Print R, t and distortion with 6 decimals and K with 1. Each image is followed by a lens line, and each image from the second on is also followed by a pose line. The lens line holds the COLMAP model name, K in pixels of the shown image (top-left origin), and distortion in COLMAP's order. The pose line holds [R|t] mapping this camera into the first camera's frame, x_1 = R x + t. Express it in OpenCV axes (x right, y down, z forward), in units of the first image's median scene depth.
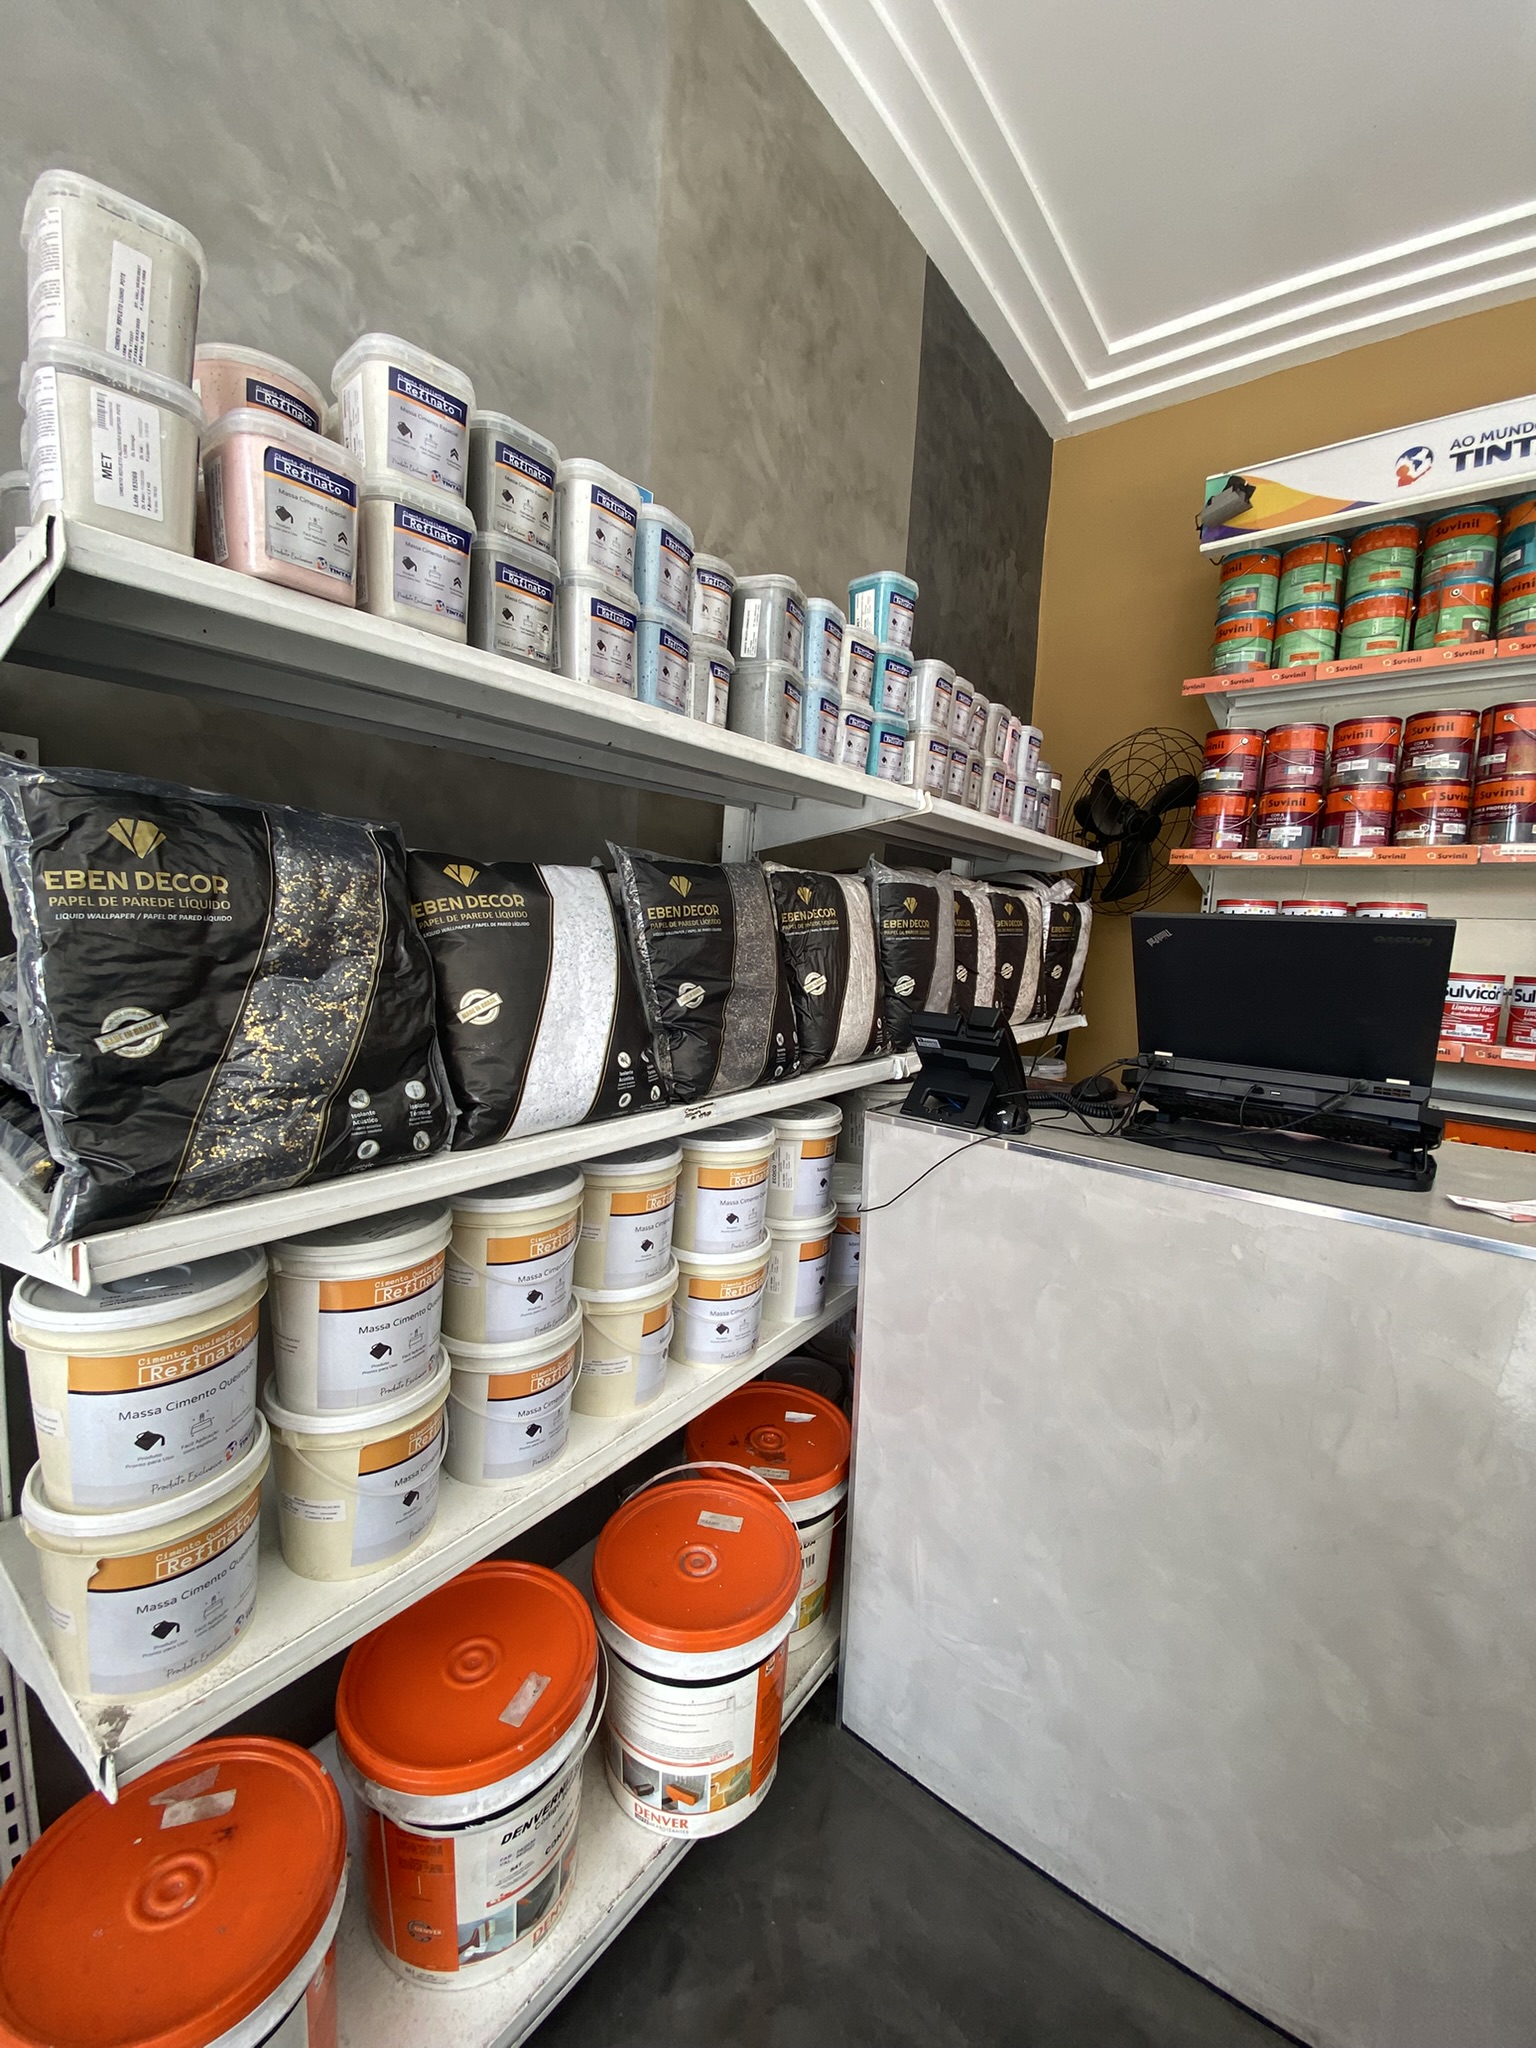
lens RADIAL K [[827.9, 0, 767.6], [0, 827.9, 1012.6], [0, 0, 1]] dist [0.019400, -0.019206]
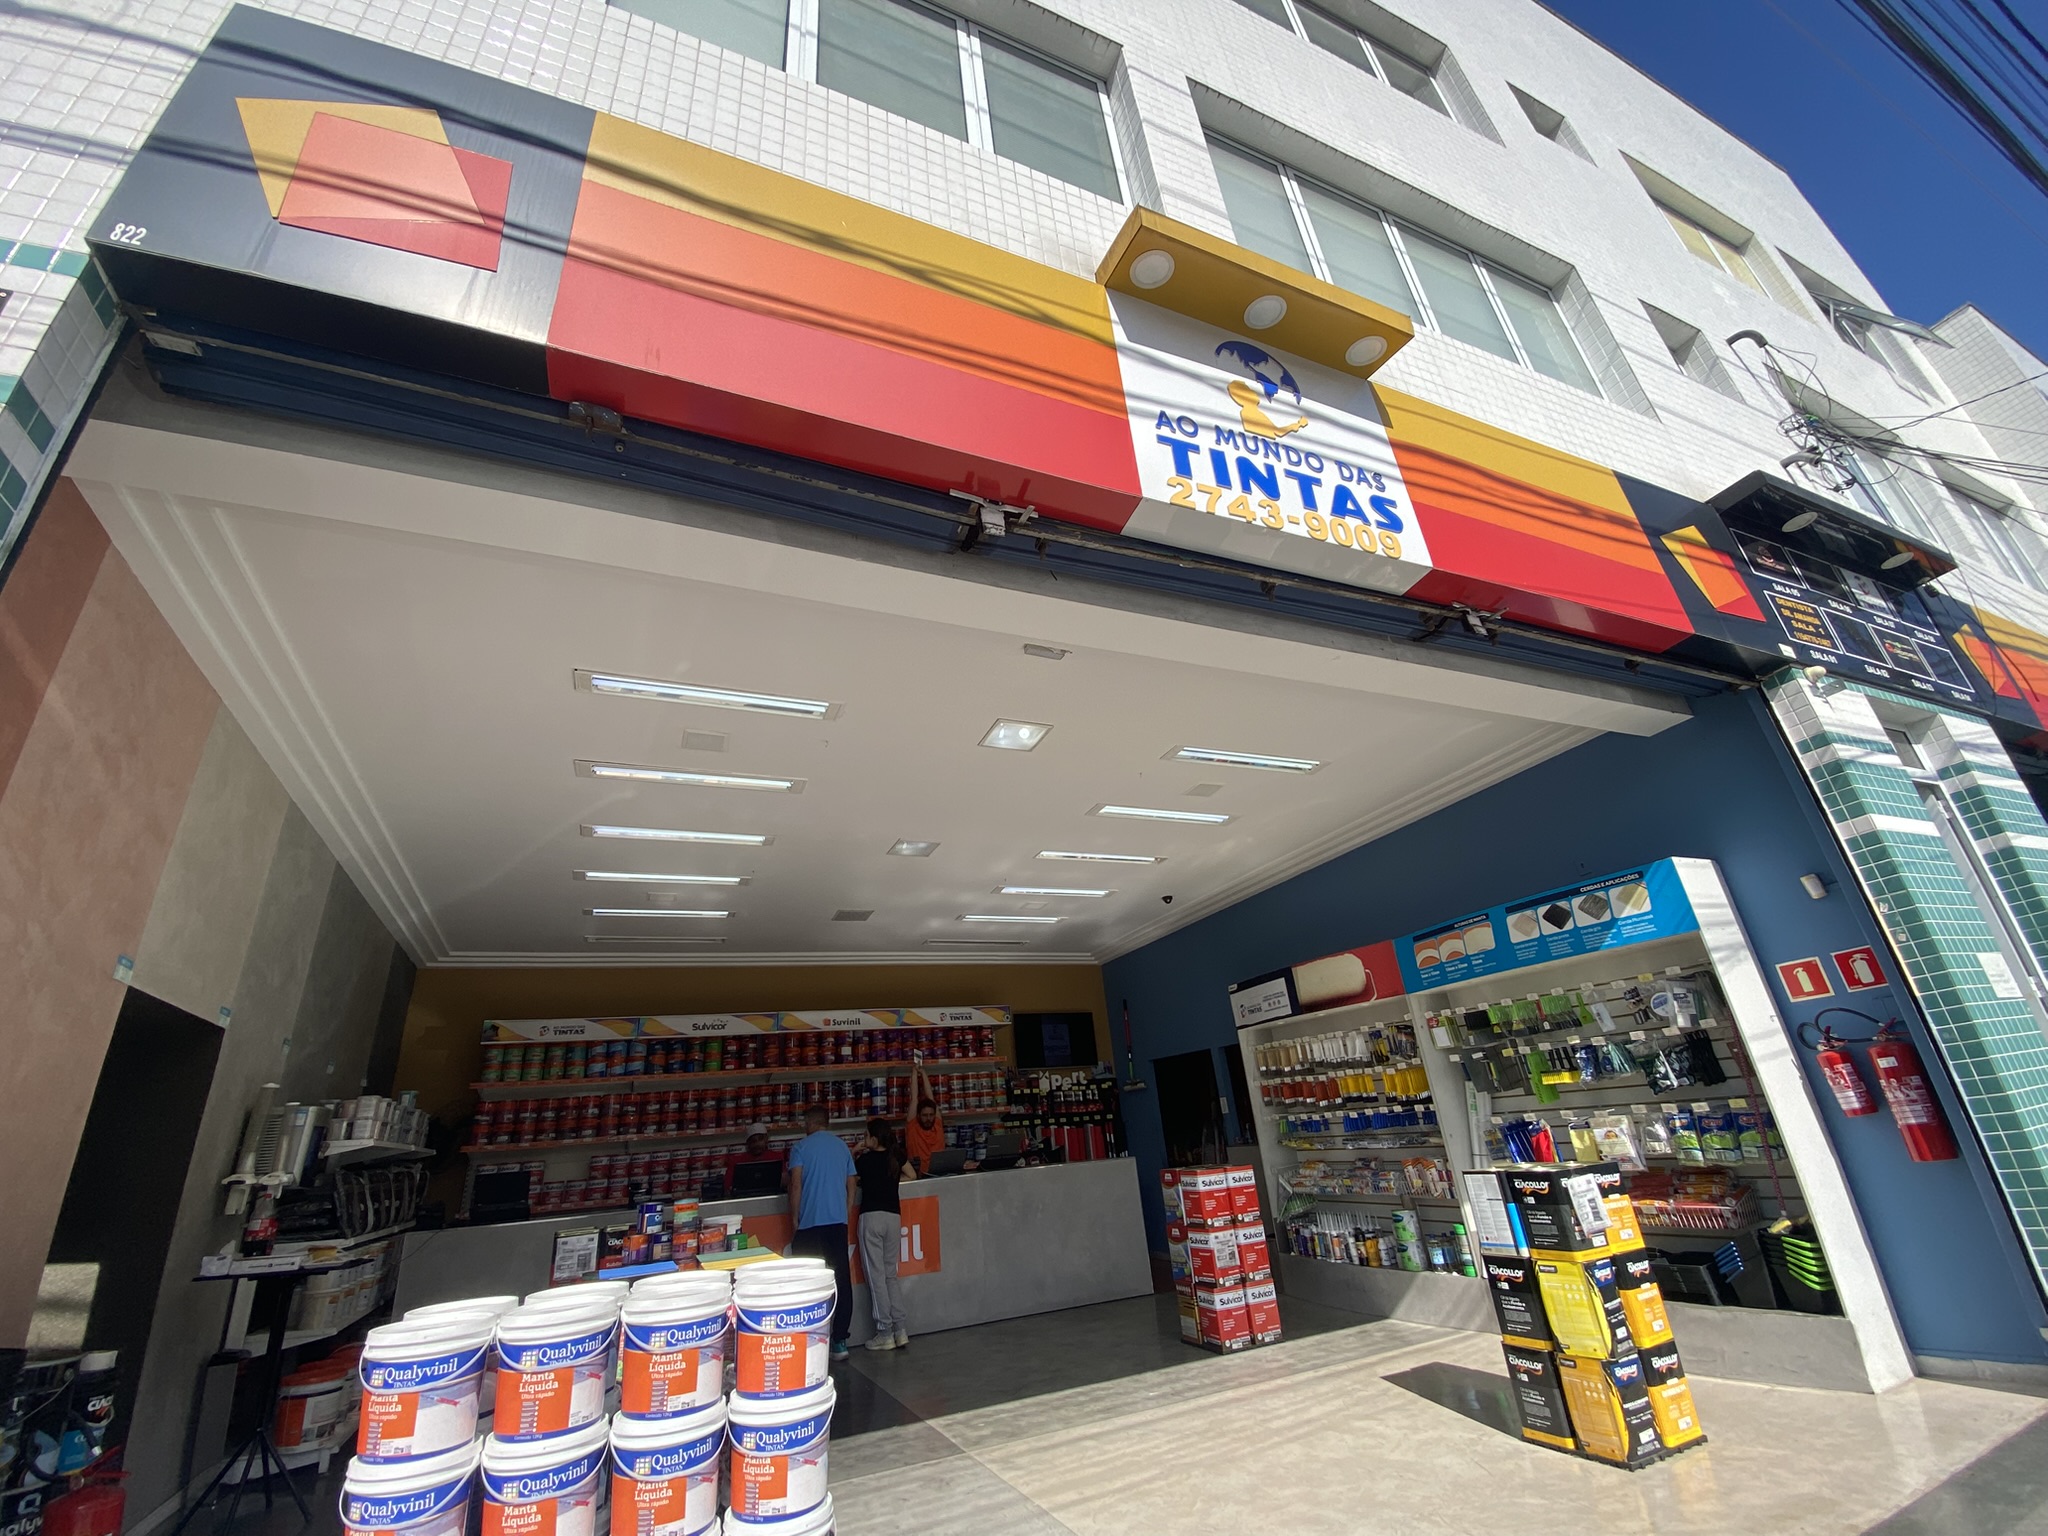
lens RADIAL K [[827.9, 0, 1015.6], [0, 827.9, 771.5], [0, 0, 1]] dist [0.019400, -0.019206]
pose [[0.463987, 0.286631, 0.838188, -1.598283], [0.190304, 0.891860, -0.410329, 0.209870], [-0.865159, 0.349898, 0.359264, -2.425668]]
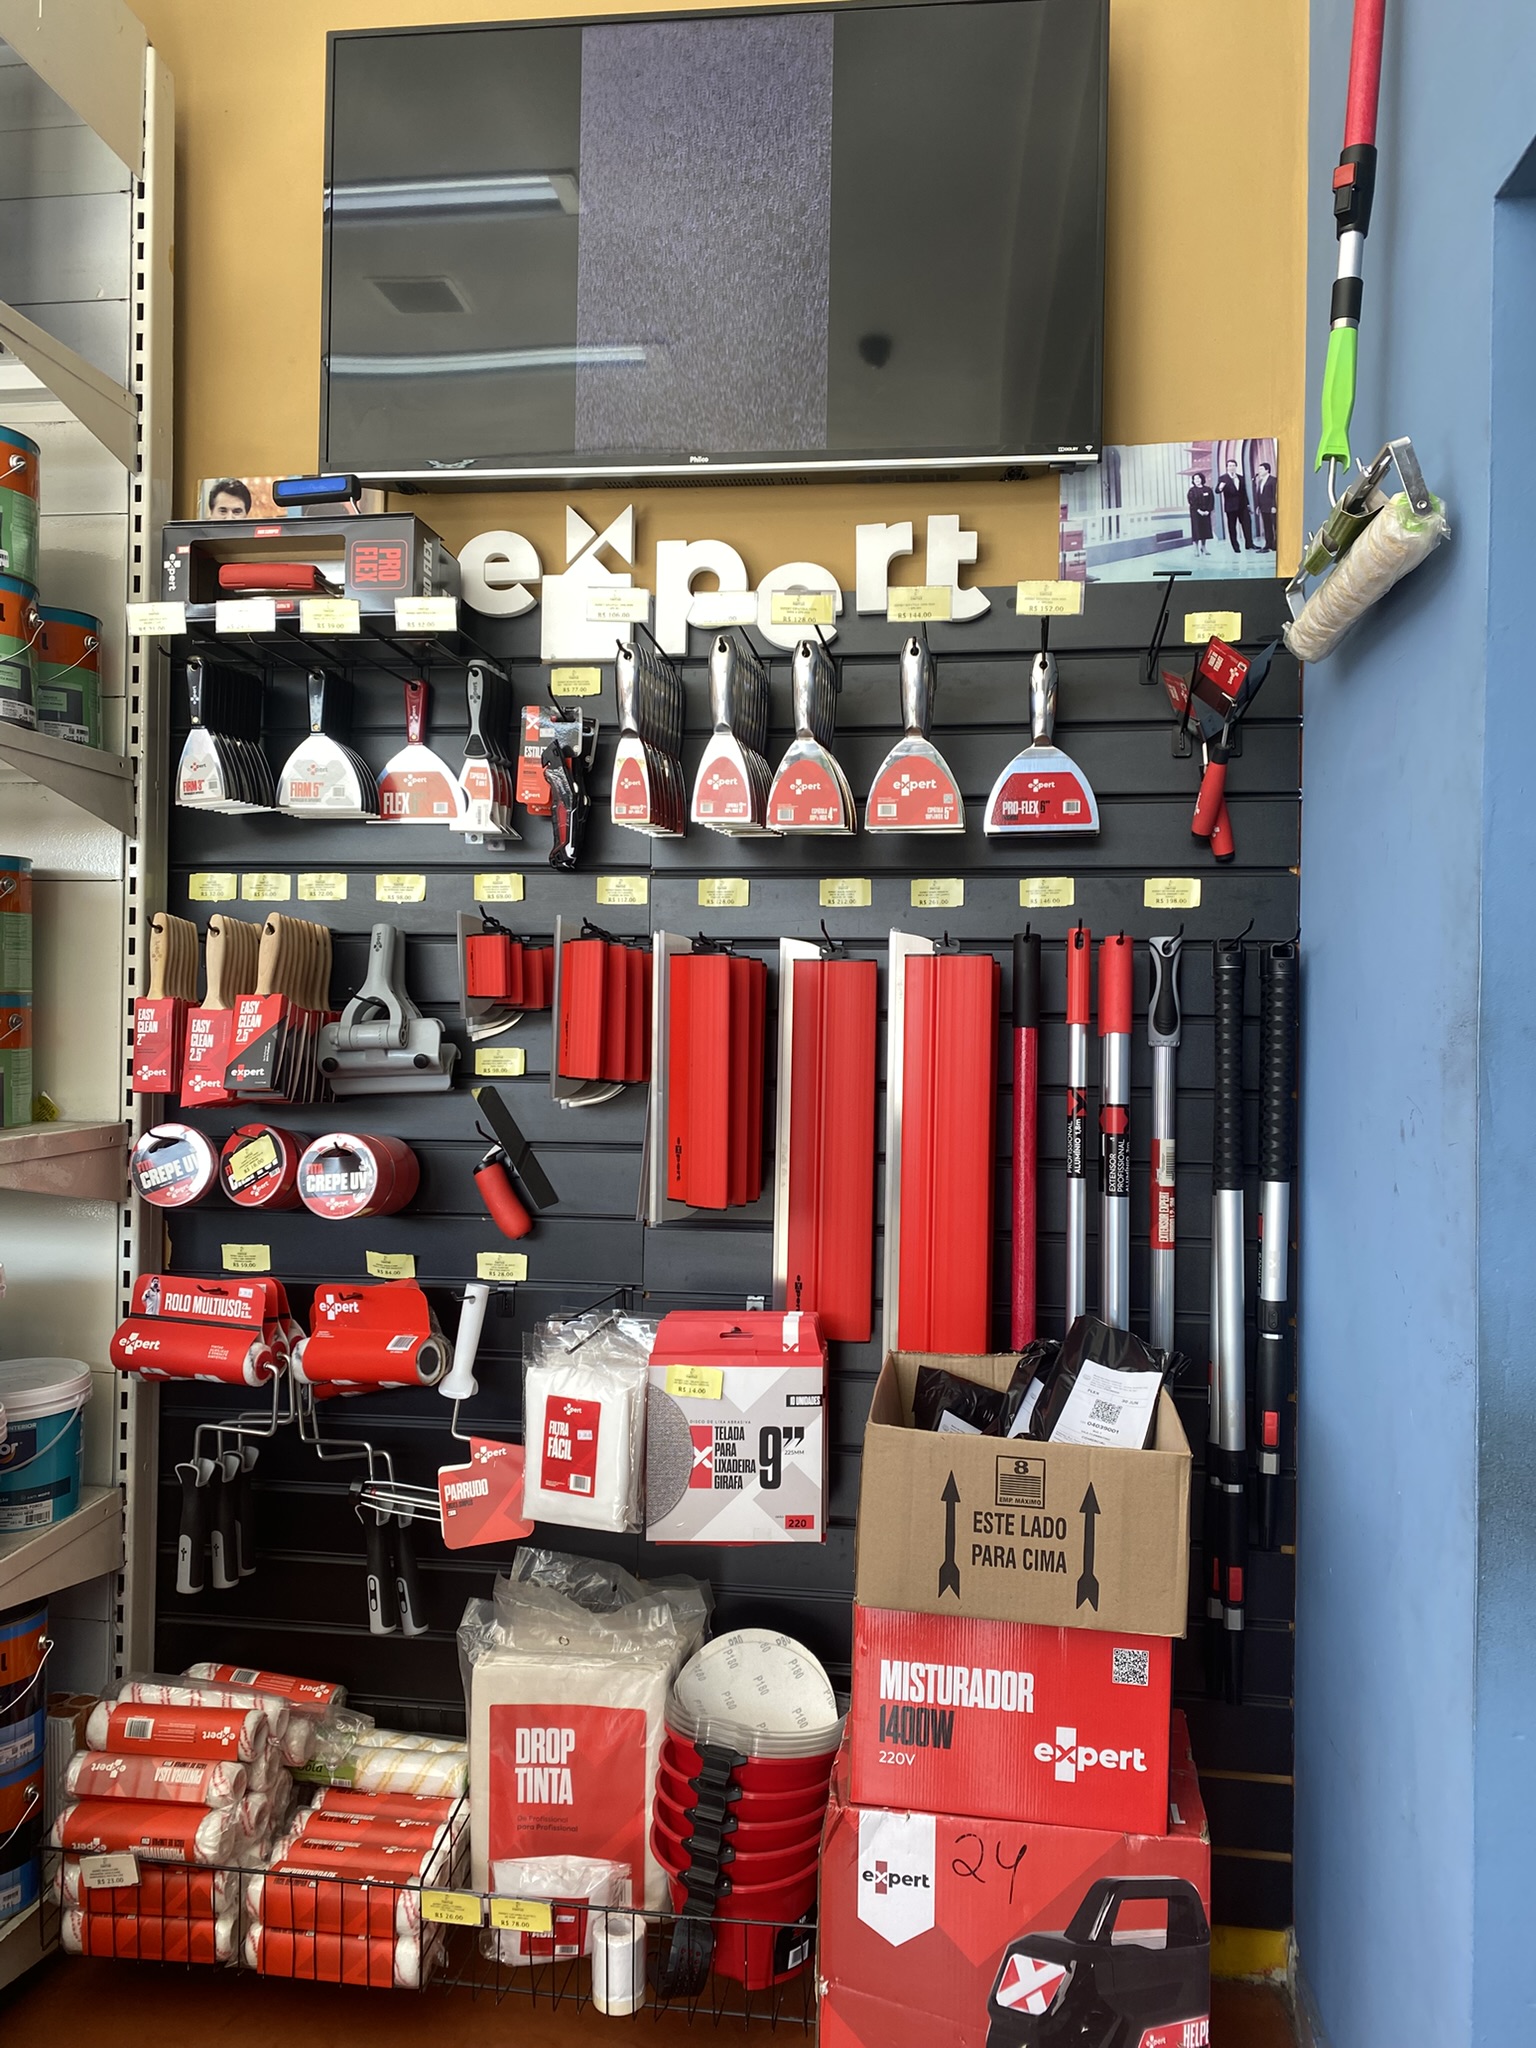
lens RADIAL K [[1562.4, 0, 777.6], [0, 1562.4, 1021.8], [0, 0, 1]] dist [0.036955, -0.040389]
pose [[0.850427, -0.028575, 0.525317, 2.350749], [0.074420, 0.995017, -0.066352, 0.254975], [-0.520803, 0.095522, 0.848316, -1.245292]]
